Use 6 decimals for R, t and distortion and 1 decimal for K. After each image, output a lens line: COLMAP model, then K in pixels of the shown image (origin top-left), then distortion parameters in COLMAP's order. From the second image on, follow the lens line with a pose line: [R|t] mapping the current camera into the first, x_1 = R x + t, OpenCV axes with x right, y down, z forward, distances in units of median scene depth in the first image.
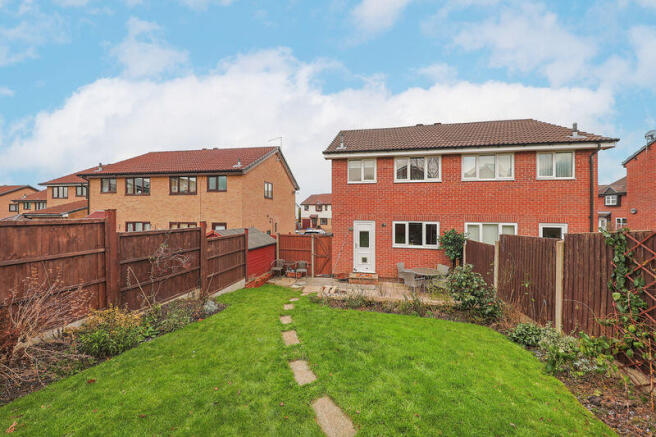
lens RADIAL K [[208.8, 0, 334.7], [0, 208.8, 219.8], [0, 0, 1]] dist [-0.000853, -0.001694]
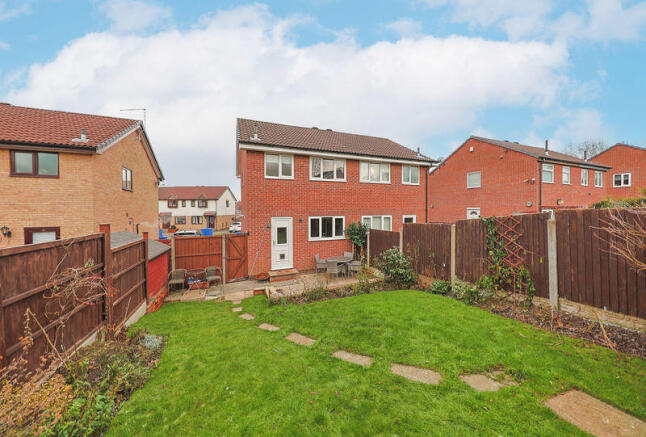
lens RADIAL K [[213.8, 0, 317.5], [0, 213.8, 218.3], [0, 0, 1]] dist [-0.004128, -0.000593]
pose [[0.858006, -0.032182, 0.512631, -0.254178], [0.026638, 0.999480, 0.018161, -0.003243], [-0.512949, -0.001927, 0.858417, 0.047356]]
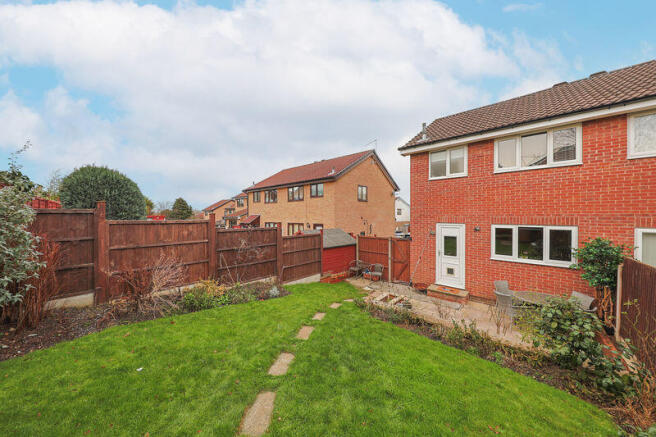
lens RADIAL K [[208.8, 0, 337.8], [0, 208.8, 224.8], [0, 0, 1]] dist [-0.000853, -0.001694]
pose [[0.865854, 0.014806, -0.500078, 0.184649], [-0.008401, 0.999851, 0.015057, 0.000687], [0.500226, -0.008836, 0.865850, 0.069445]]
